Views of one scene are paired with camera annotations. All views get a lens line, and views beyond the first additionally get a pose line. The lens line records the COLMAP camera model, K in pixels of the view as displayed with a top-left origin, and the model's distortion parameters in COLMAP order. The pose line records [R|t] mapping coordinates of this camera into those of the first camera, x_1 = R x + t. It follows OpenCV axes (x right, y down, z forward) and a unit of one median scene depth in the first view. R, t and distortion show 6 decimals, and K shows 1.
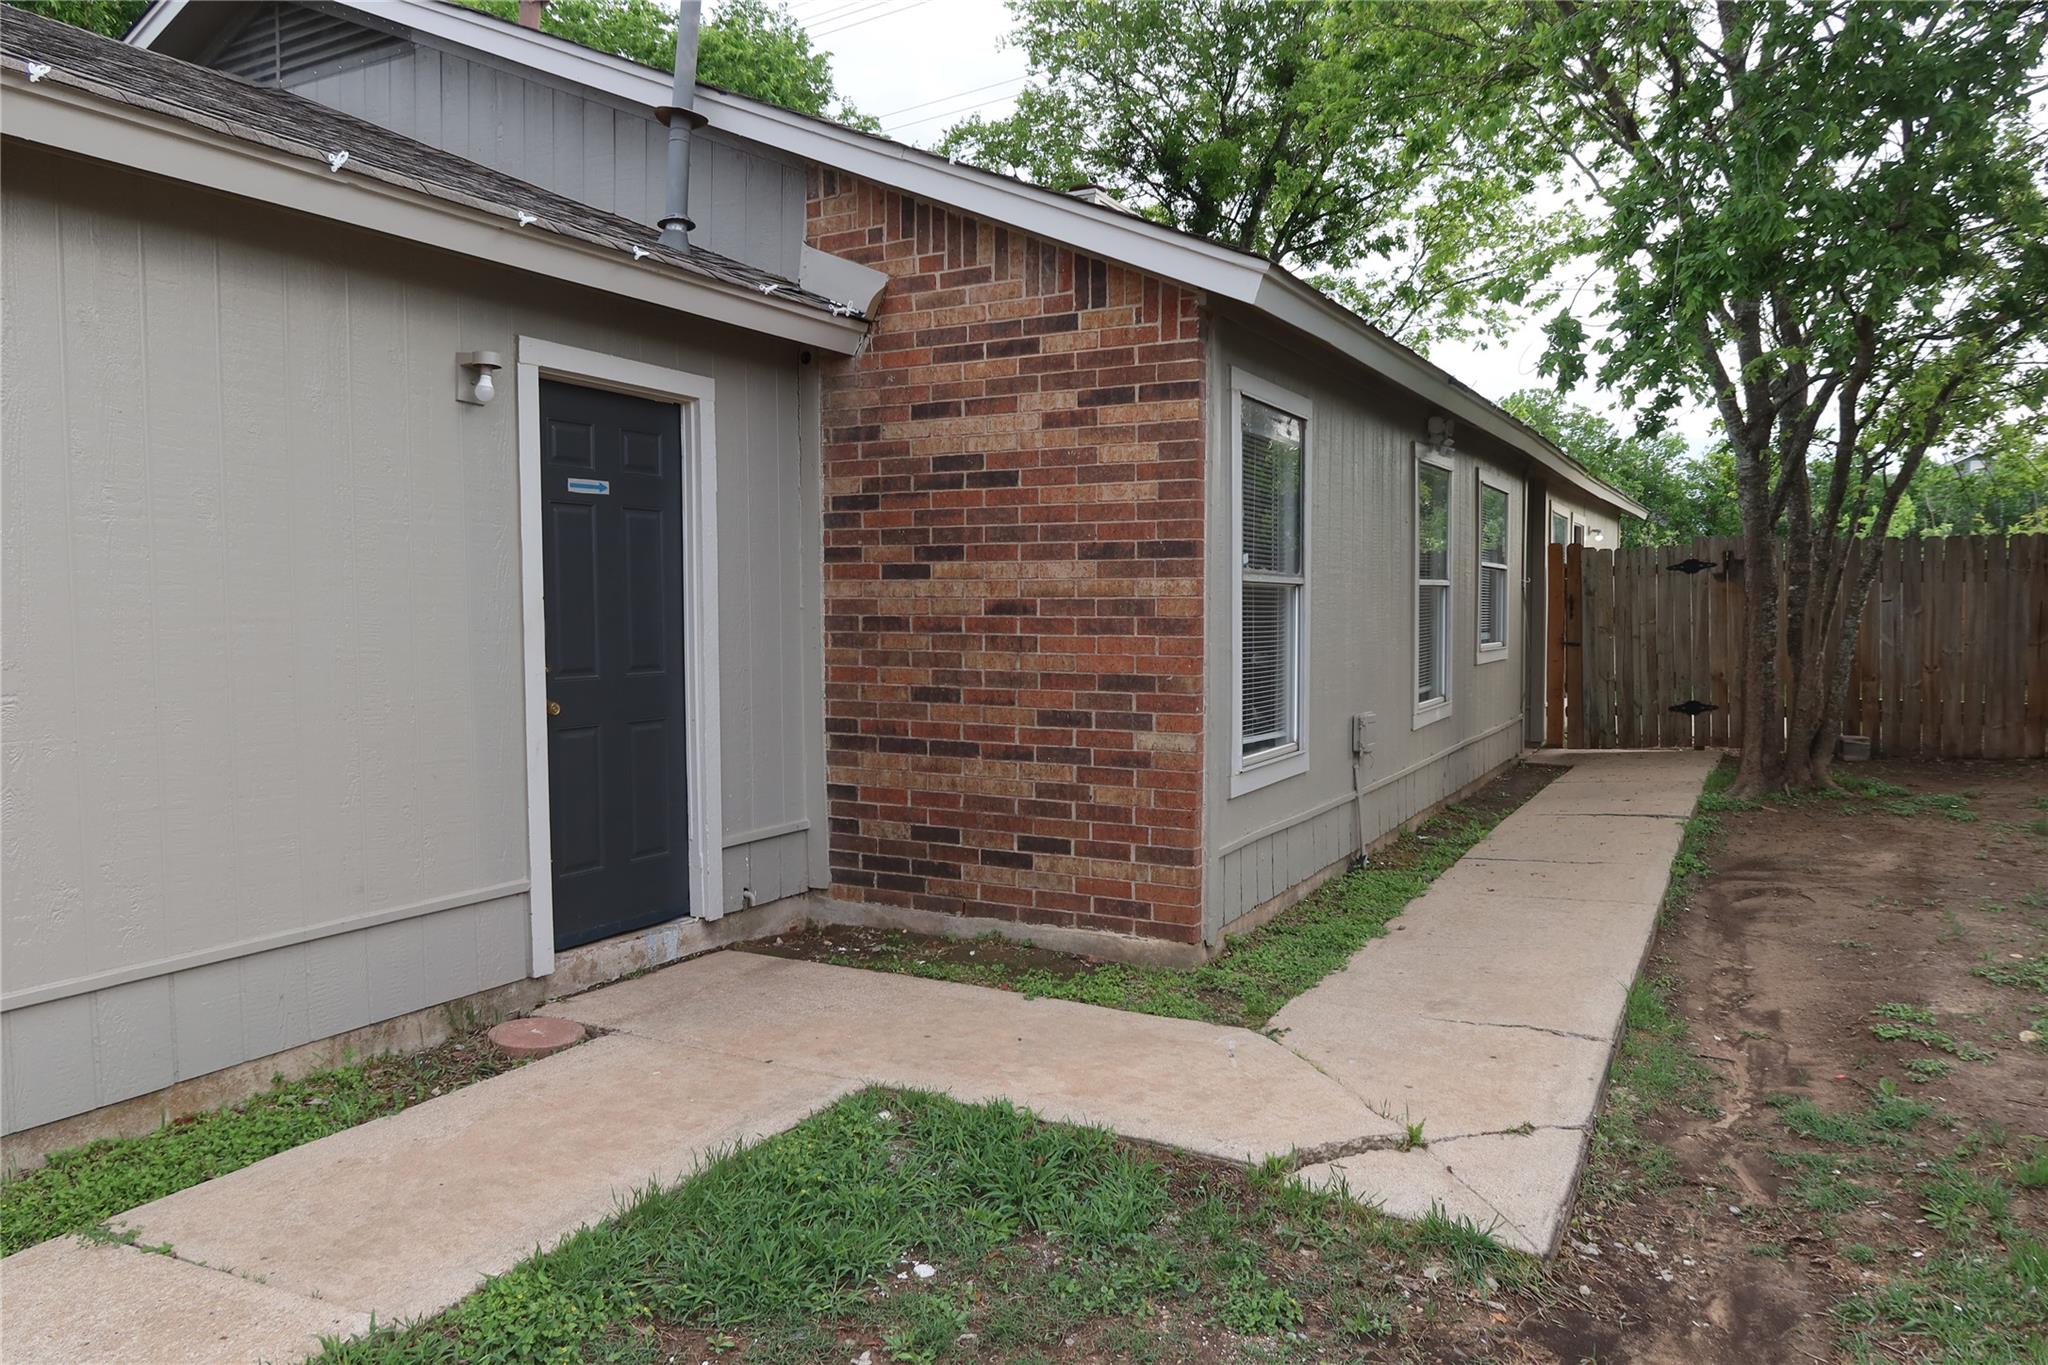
lens RADIAL K [[1411.2, 0, 1015.5], [0, 1411.2, 678.8], [0, 0, 1]] dist [-0.008451, 0.003061]
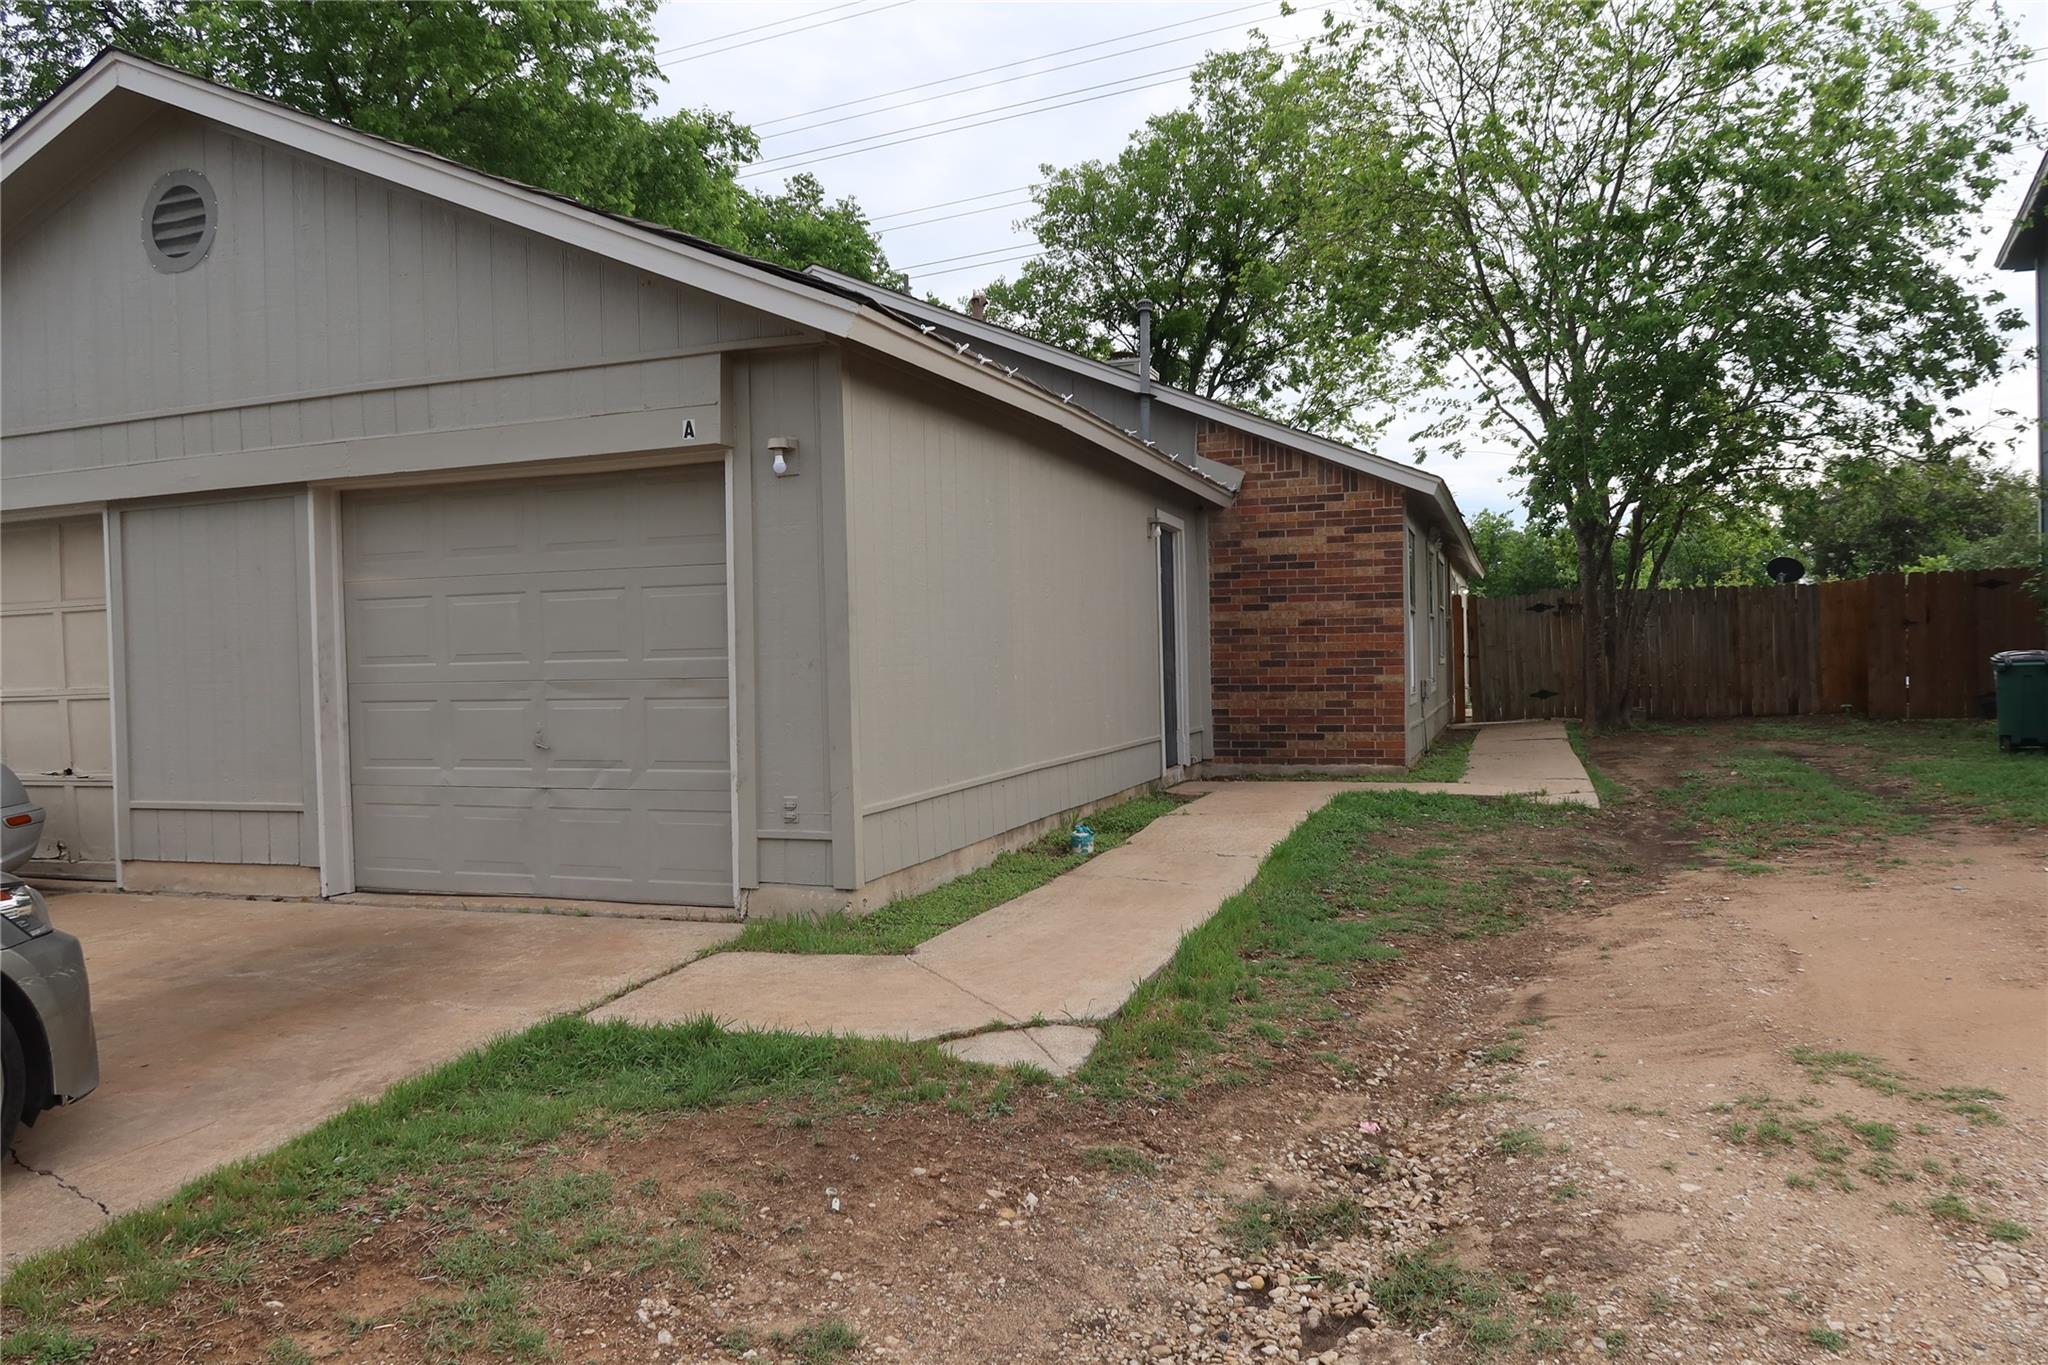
lens RADIAL K [[1411.2, 0, 1036.8], [0, 1411.2, 684.2], [0, 0, 1]] dist [-0.008451, 0.003061]
pose [[0.986320, -0.018647, 0.163783, -0.770452], [0.024862, 0.999043, -0.035980, 0.112042], [-0.162955, 0.039559, 0.985840, -1.083211]]
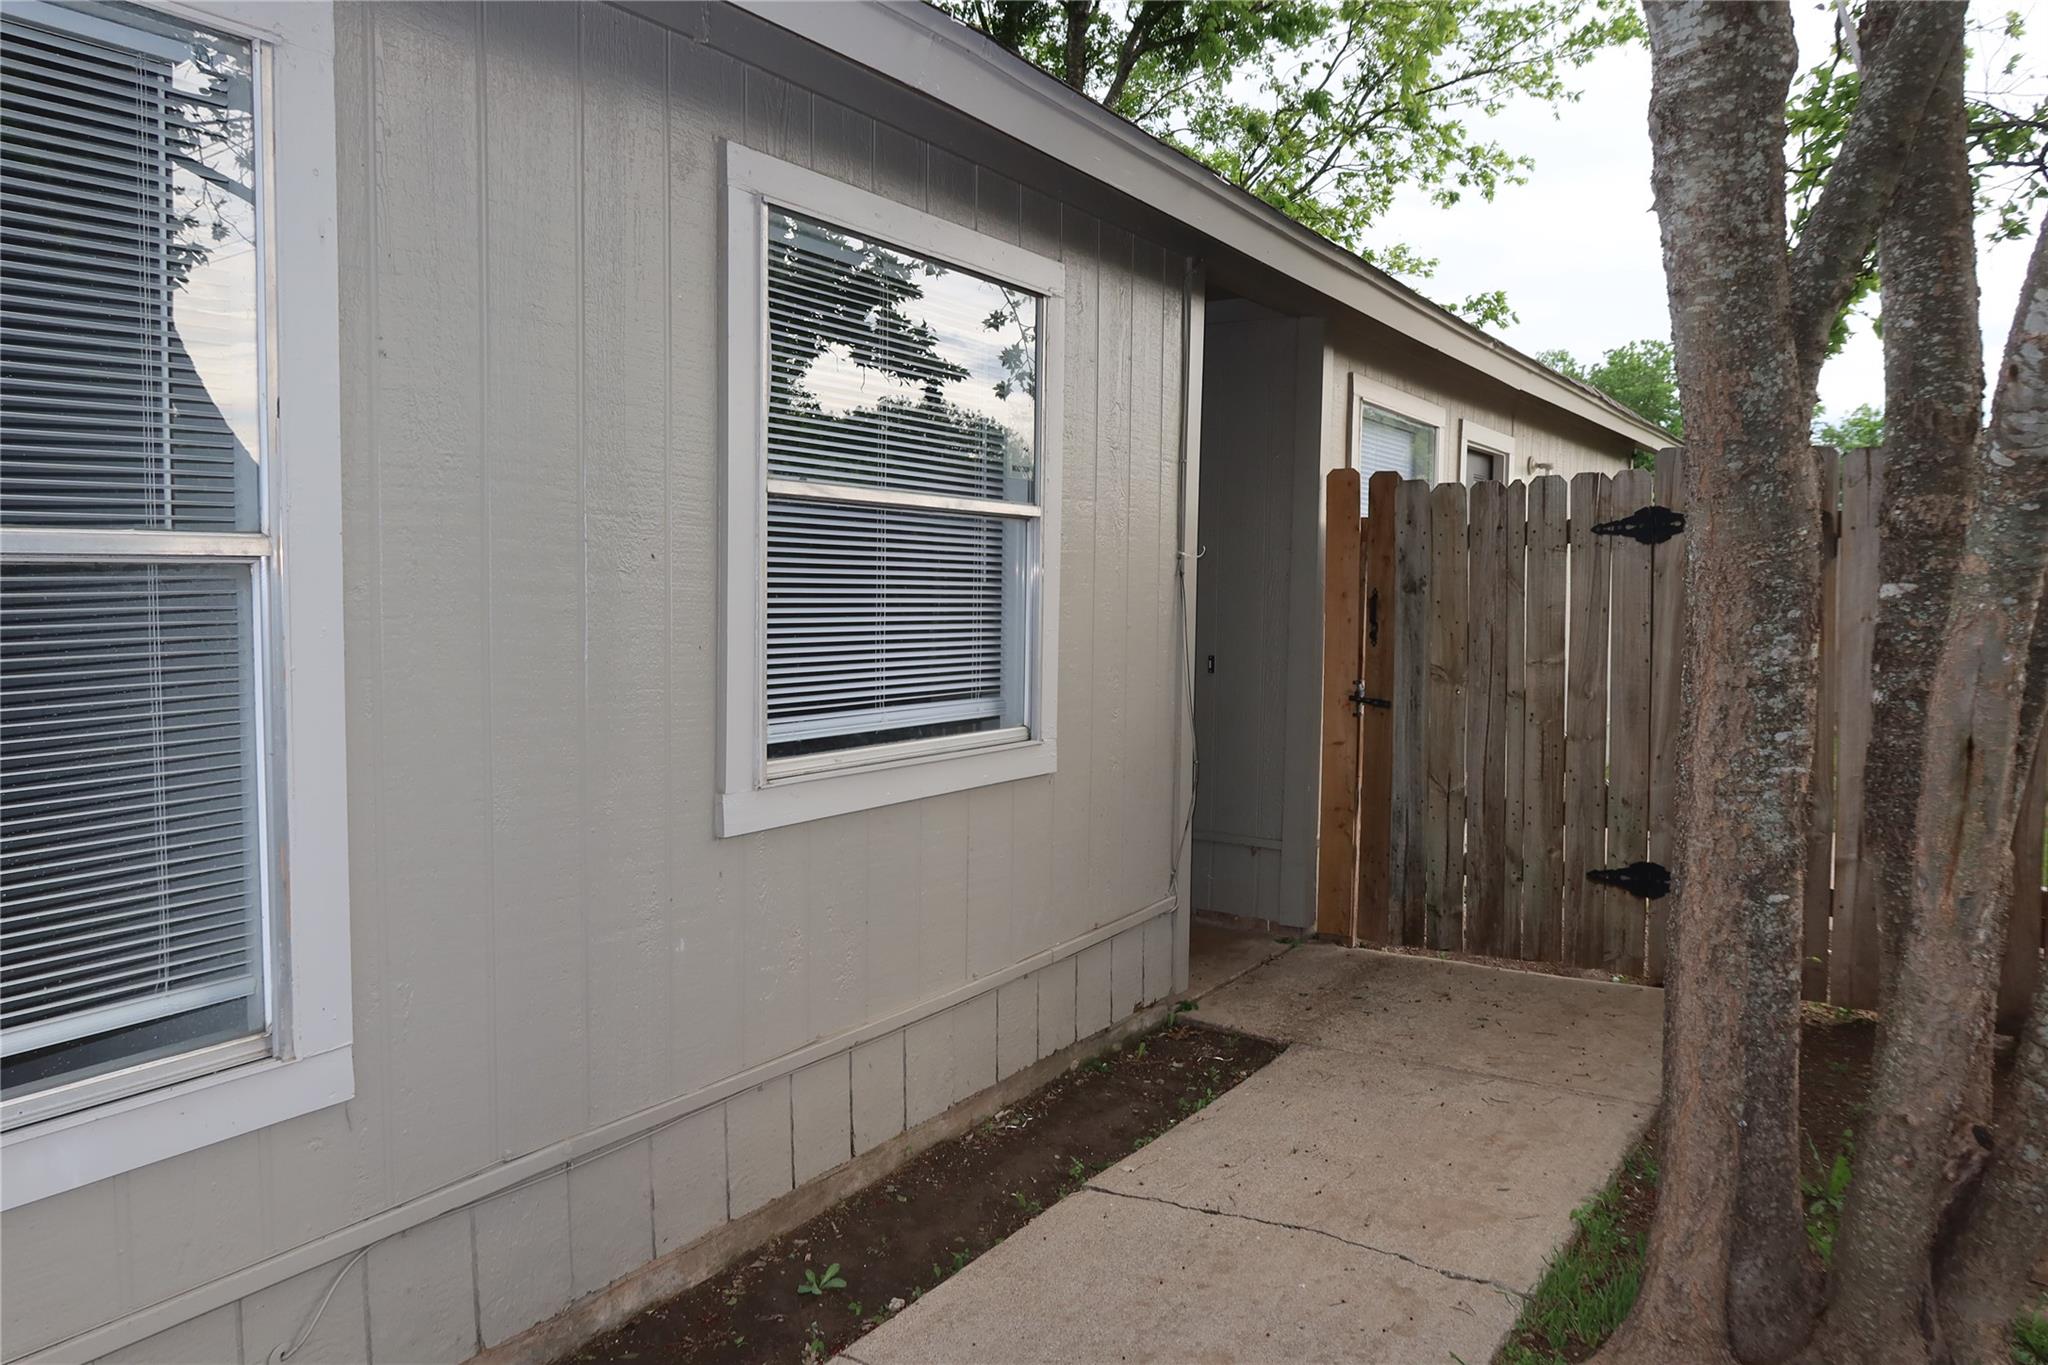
lens RADIAL K [[1411.2, 0, 1016.0], [0, 1411.2, 676.3], [0, 0, 1]] dist [-0.008451, 0.003061]
pose [[0.996973, 0.023326, -0.074162, 0.687841], [-0.021593, 0.999477, 0.024086, -0.088731], [0.074685, -0.022411, 0.996955, 1.217887]]
